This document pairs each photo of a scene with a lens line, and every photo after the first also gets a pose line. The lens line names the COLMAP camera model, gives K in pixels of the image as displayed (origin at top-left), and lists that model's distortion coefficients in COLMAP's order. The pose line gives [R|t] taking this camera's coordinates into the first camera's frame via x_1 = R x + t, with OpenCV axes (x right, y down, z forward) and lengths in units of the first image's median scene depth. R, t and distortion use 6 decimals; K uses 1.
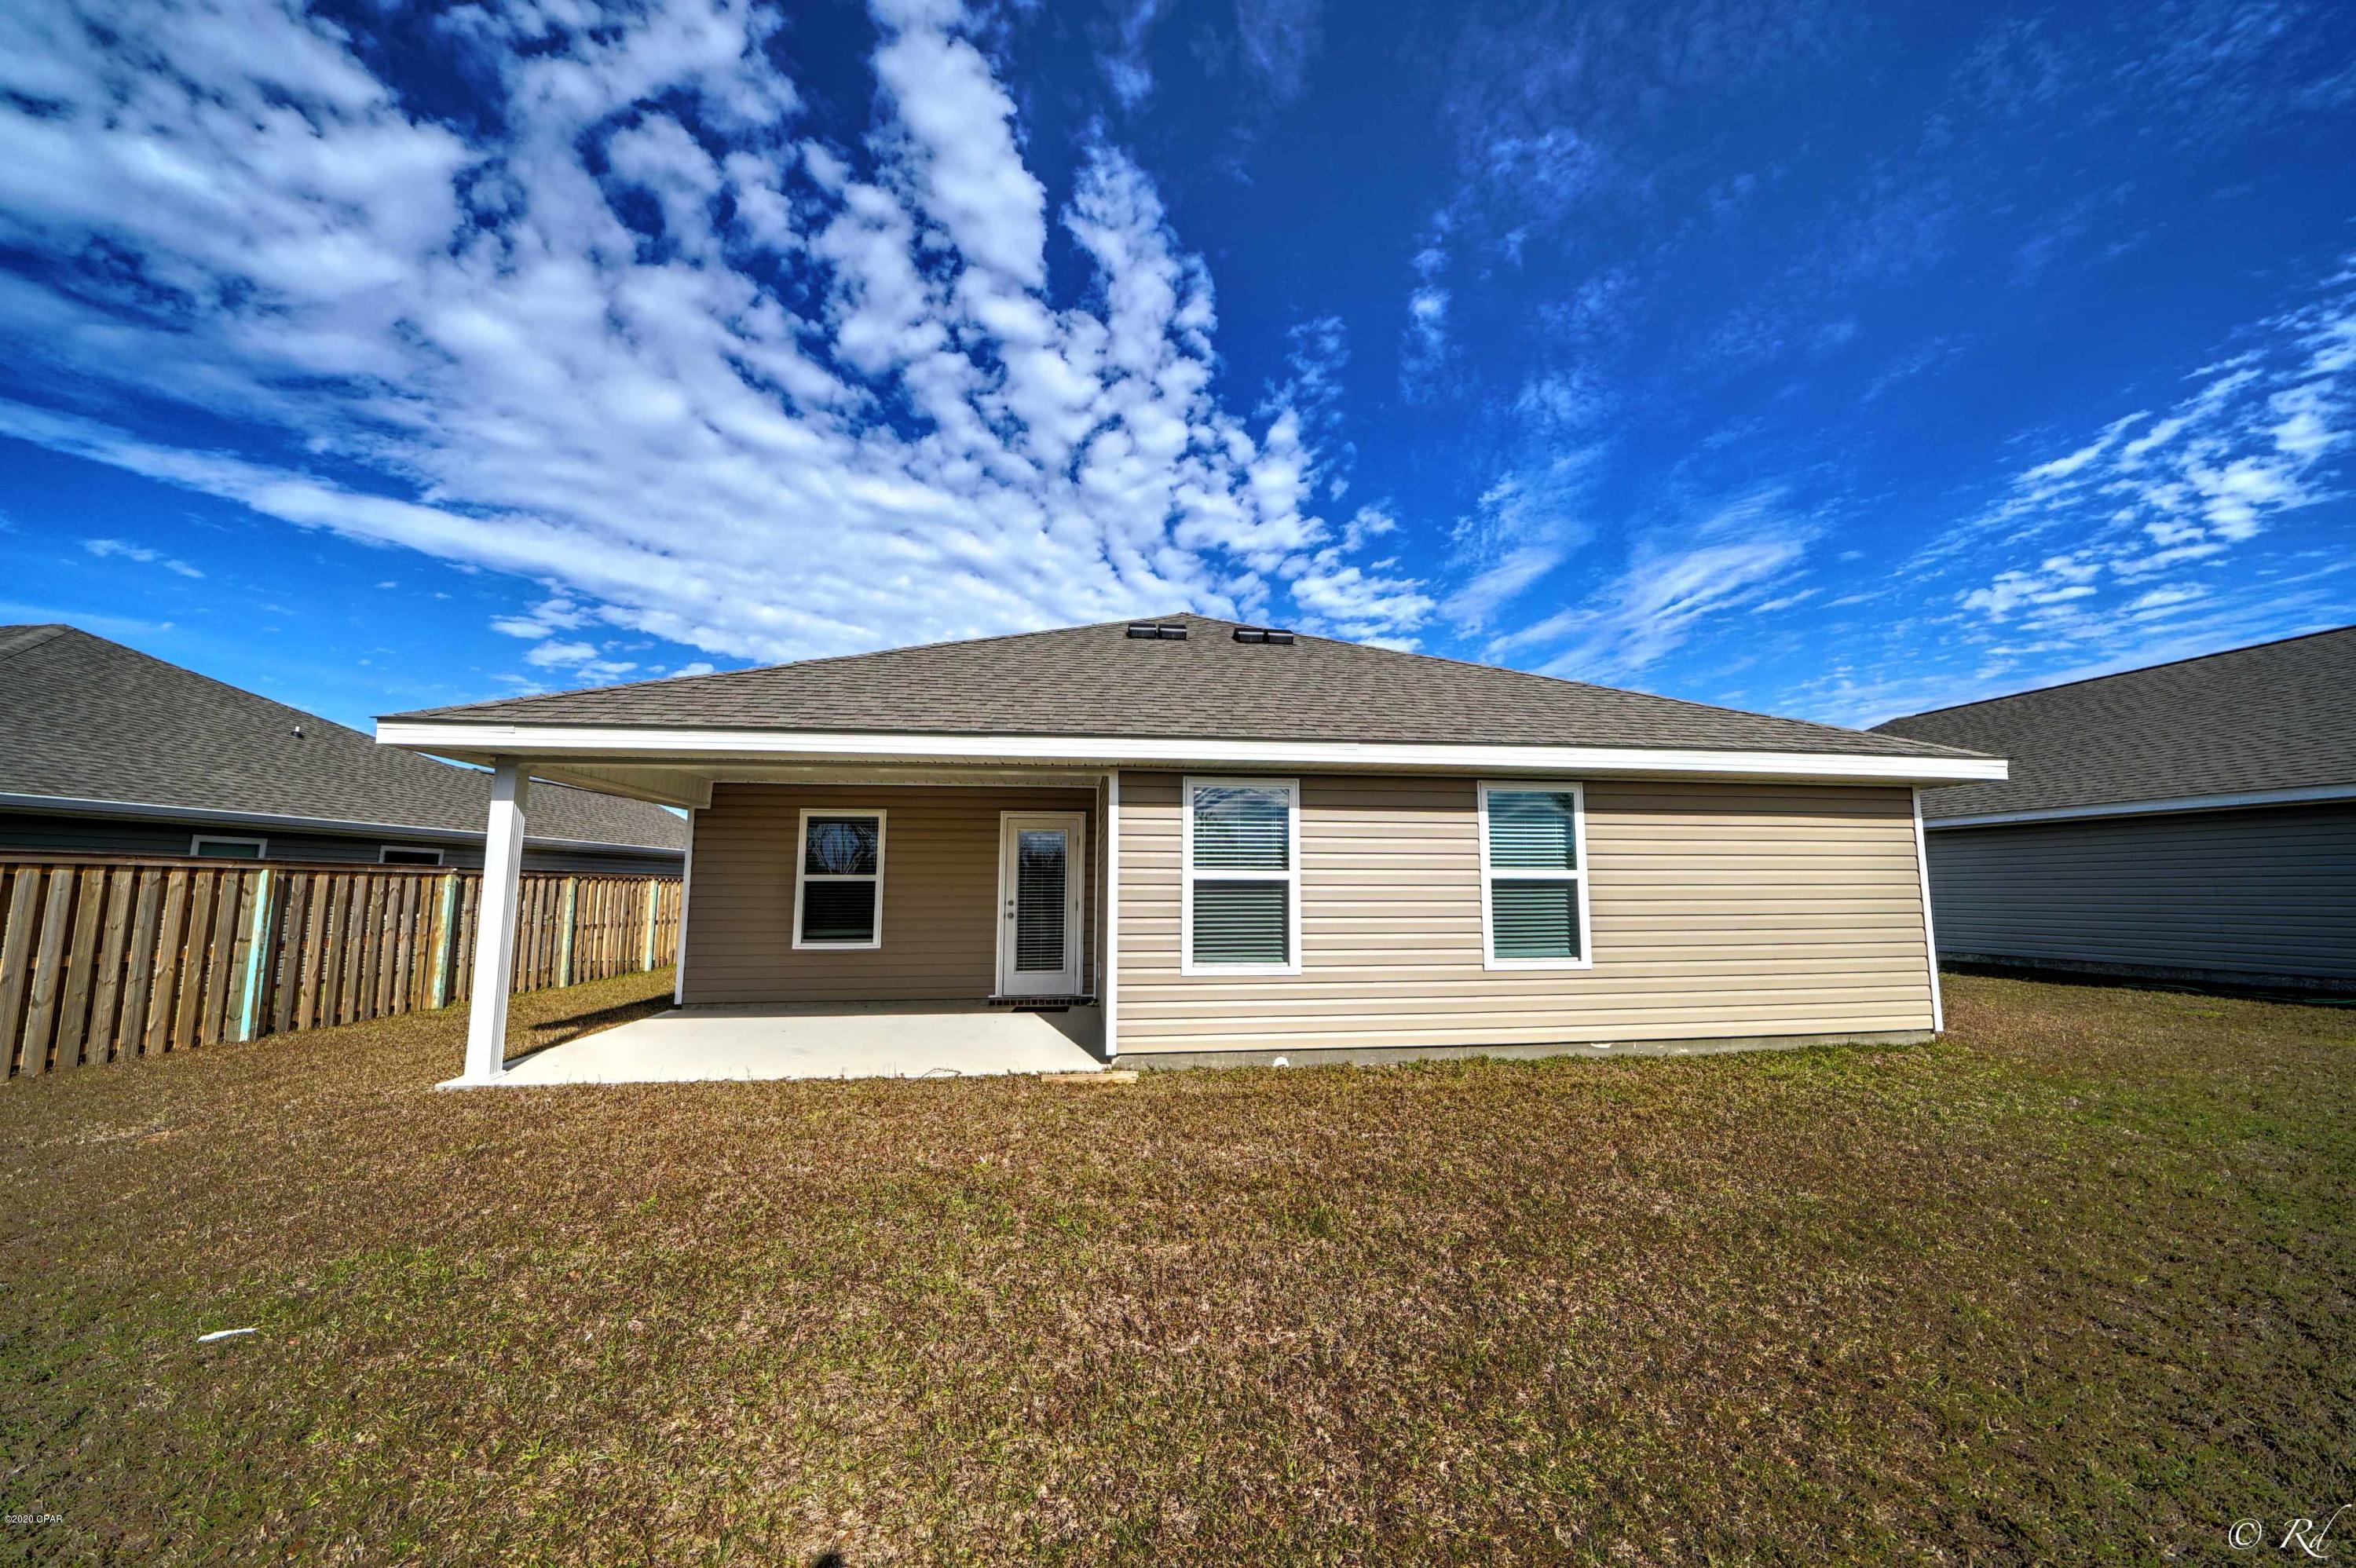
lens RADIAL K [[813.3, 0, 1178.0], [0, 813.3, 784.0], [0, 0, 1]] dist [-0.018495, 0.000313]
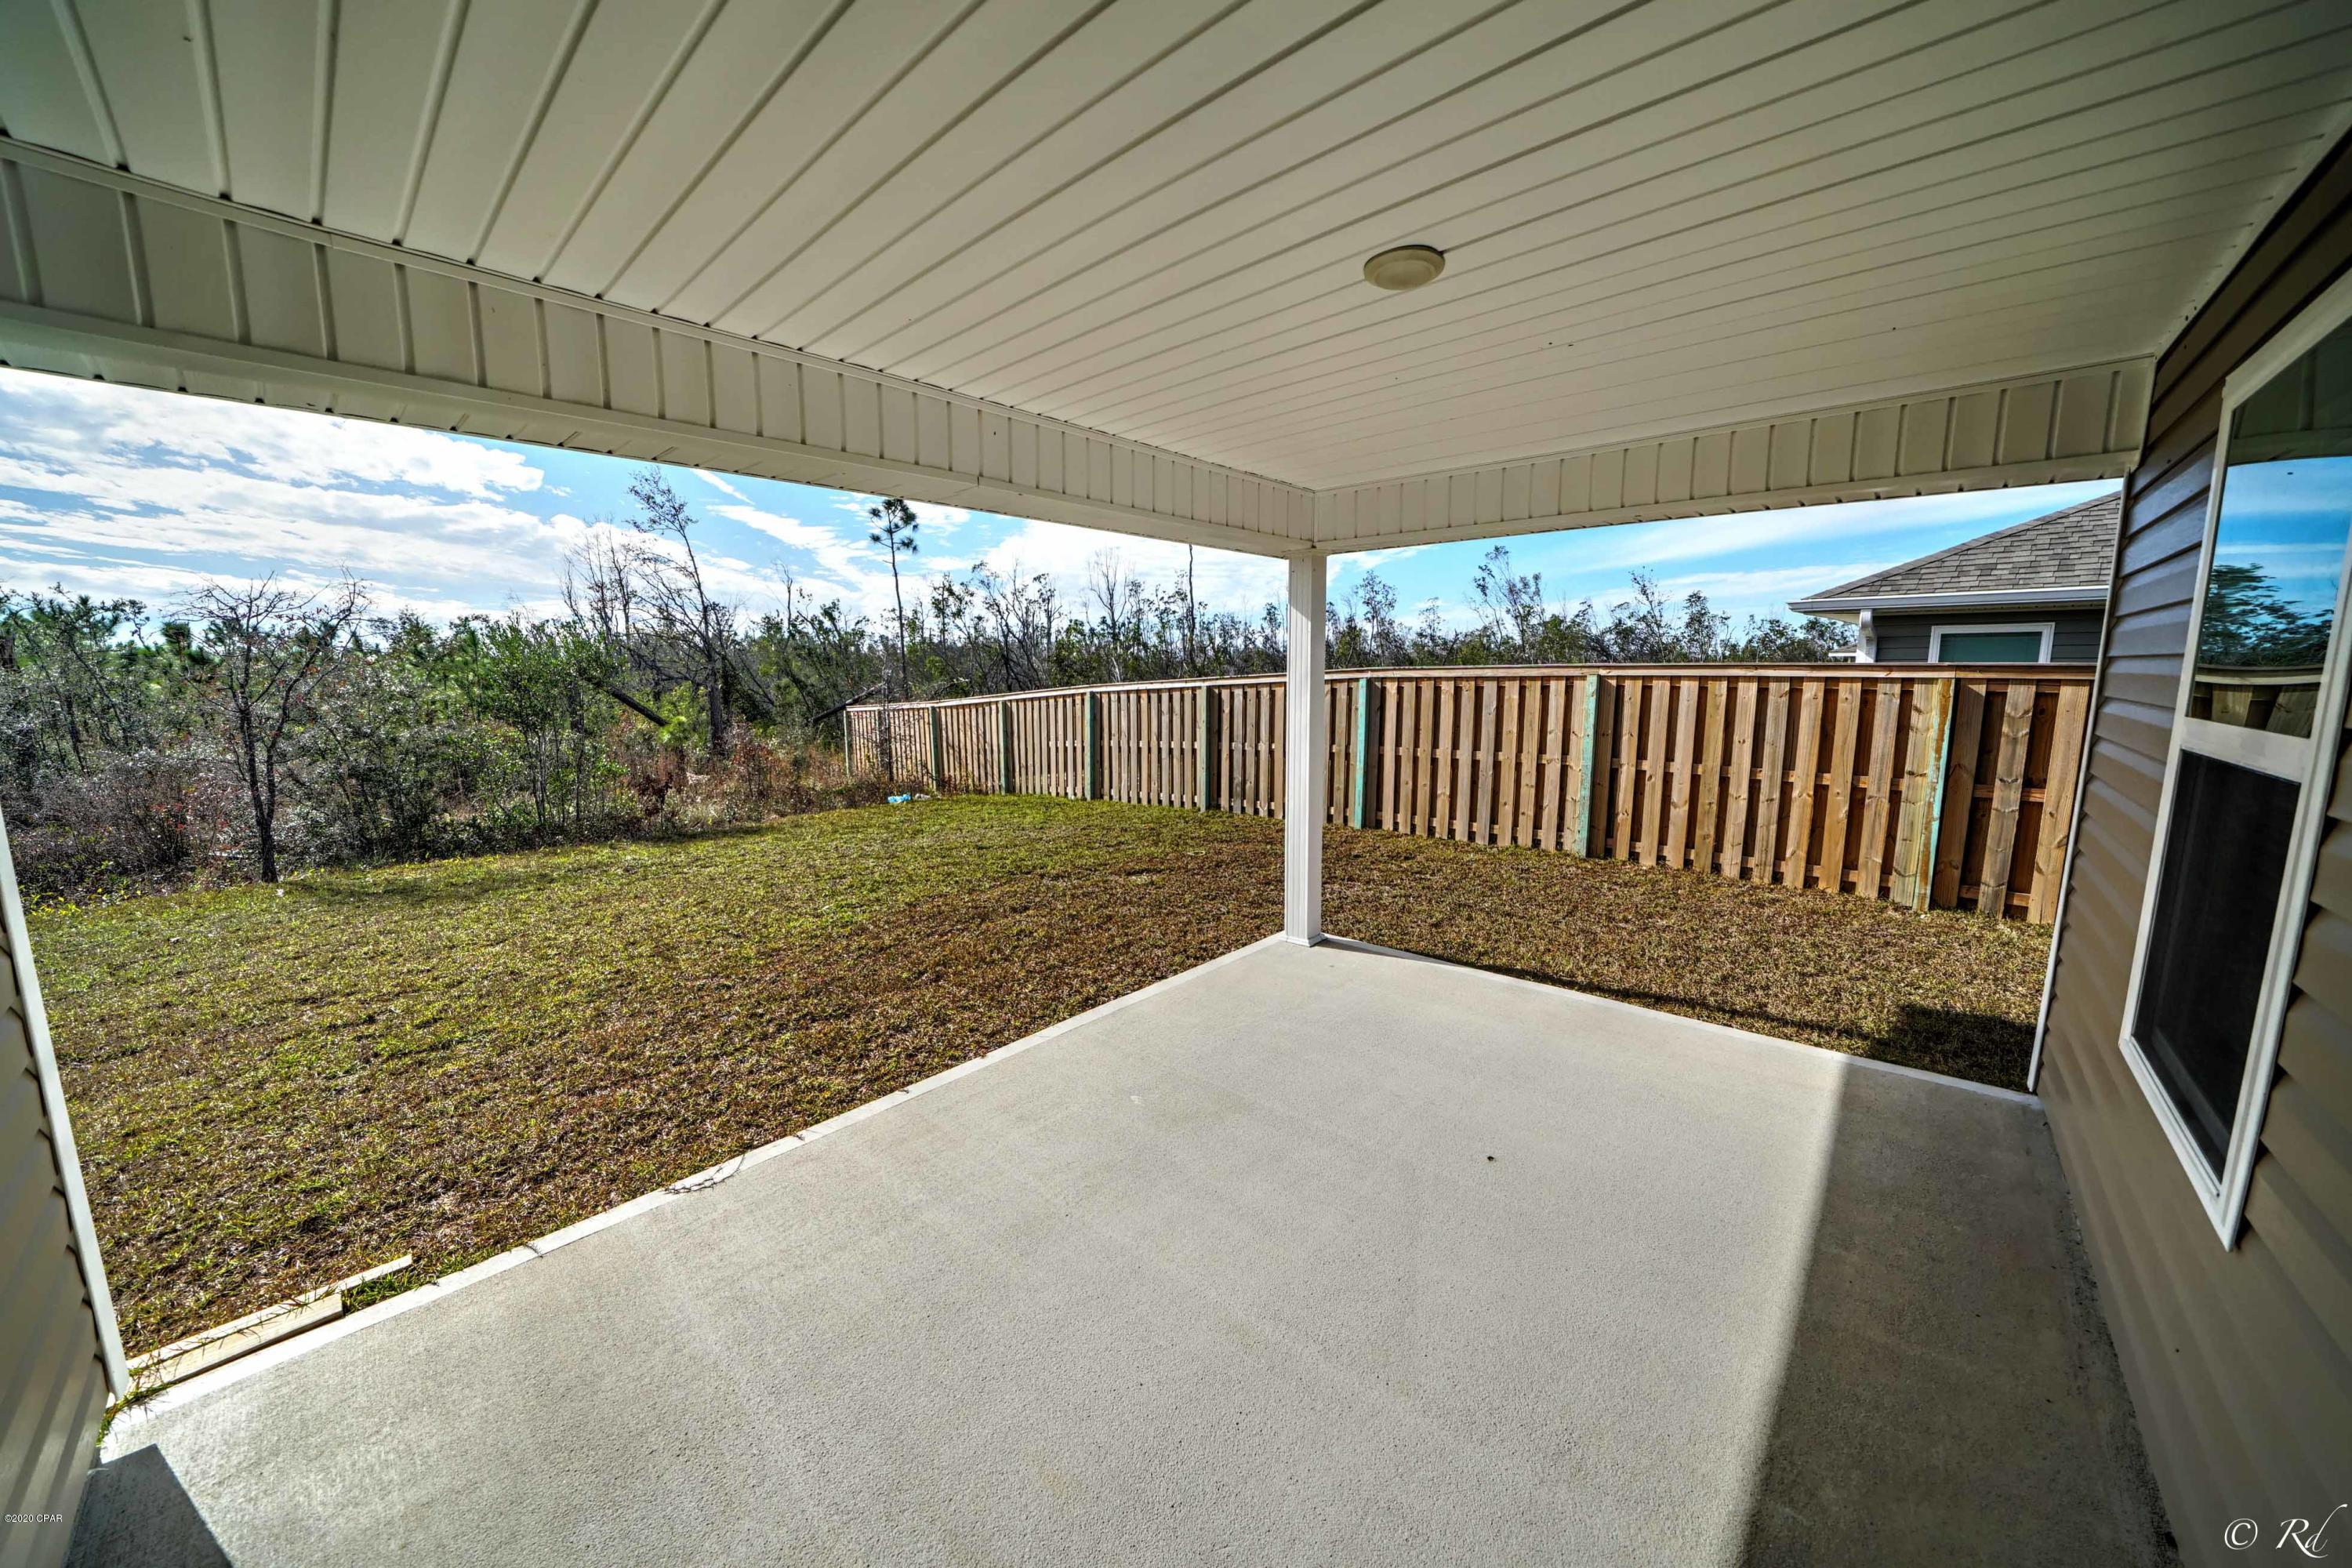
lens RADIAL K [[812.0, 0, 1176.0], [0, 812.0, 784.0], [0, 0, 1]] dist [-0.018495, 0.000313]
pose [[-0.753525, 0.101151, -0.649591, -0.210754], [0.087817, 0.994724, 0.053026, 0.124760], [0.651528, -0.017089, -0.758432, 1.315040]]
